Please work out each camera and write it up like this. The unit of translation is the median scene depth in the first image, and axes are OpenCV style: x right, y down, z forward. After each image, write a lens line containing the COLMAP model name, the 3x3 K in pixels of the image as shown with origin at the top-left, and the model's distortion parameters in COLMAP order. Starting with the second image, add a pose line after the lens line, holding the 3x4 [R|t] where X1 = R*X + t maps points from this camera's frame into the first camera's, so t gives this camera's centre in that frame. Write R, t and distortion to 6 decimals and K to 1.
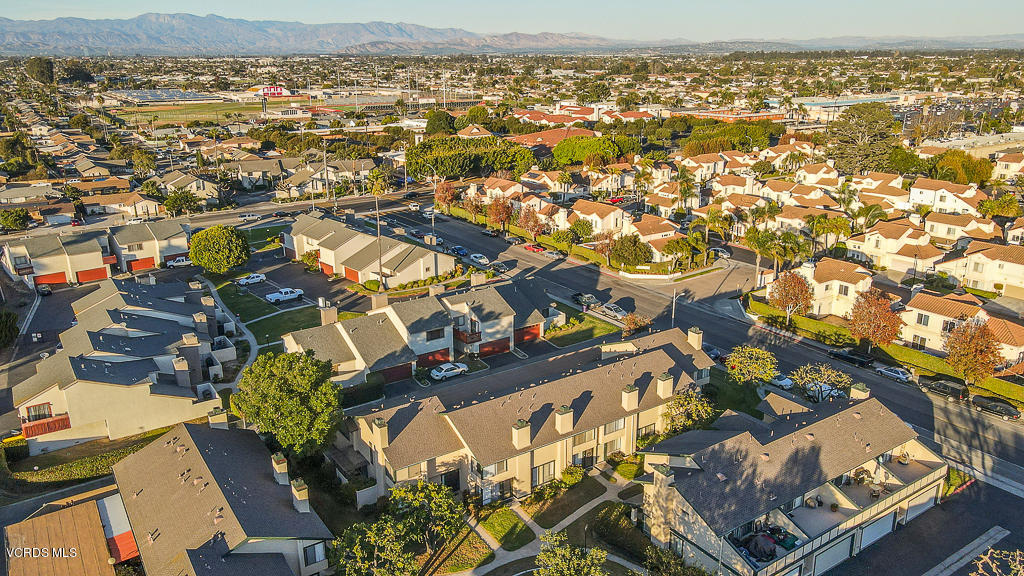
lens RADIAL K [[759.0, 0, 512.2], [0, 759.0, 290.8], [0, 0, 1]] dist [0.003924, 0.029615]
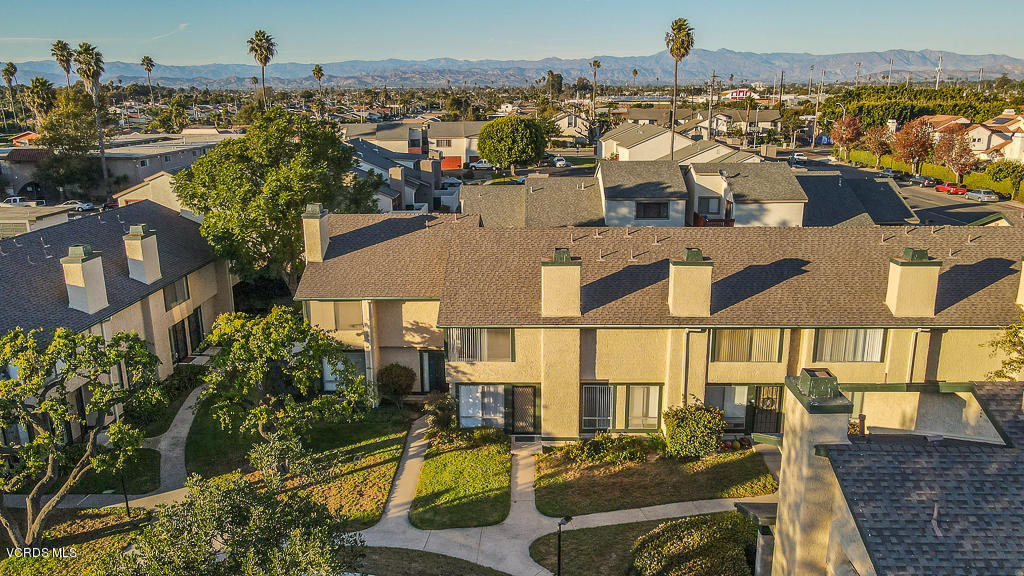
lens RADIAL K [[759.0, 0, 507.5], [0, 759.0, 291.9], [0, 0, 1]] dist [0.003924, 0.029615]
pose [[0.814056, 0.154082, -0.559974, 0.209685], [-0.175088, 0.984417, 0.016339, 0.179103], [0.553766, 0.084744, 0.828349, 0.594429]]
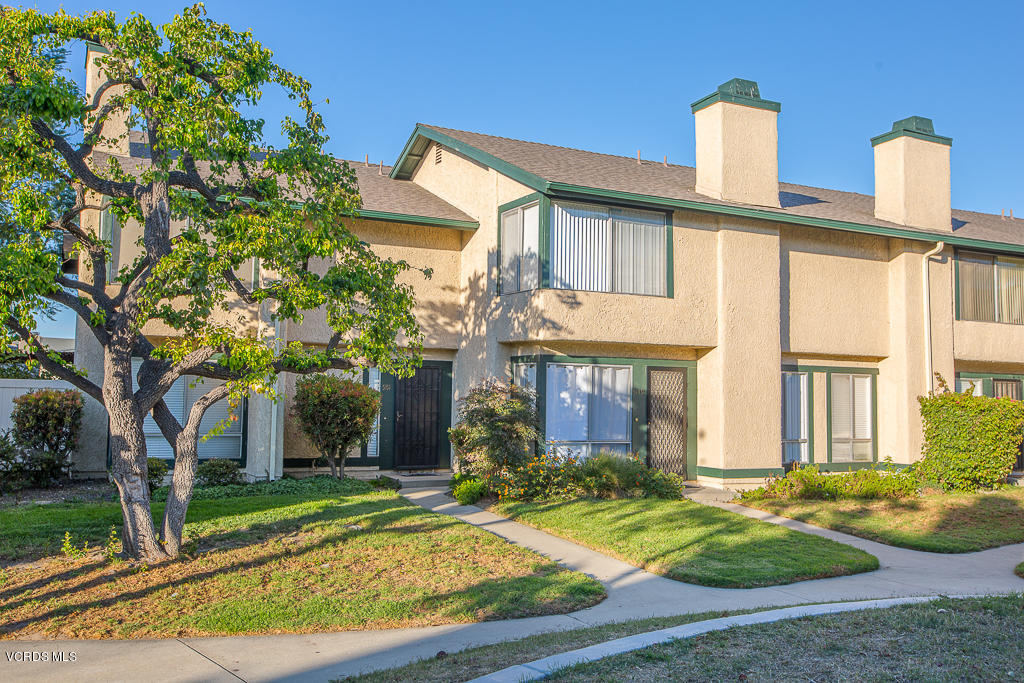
lens RADIAL K [[908.3, 0, 507.5], [0, 908.3, 340.2], [0, 0, 1]] dist [0.037770, 0.019919]
pose [[0.992192, 0.016851, -0.123574, -0.019884], [-0.061021, 0.929725, -0.363163, 0.316483], [0.108770, 0.367869, 0.923494, 0.723041]]
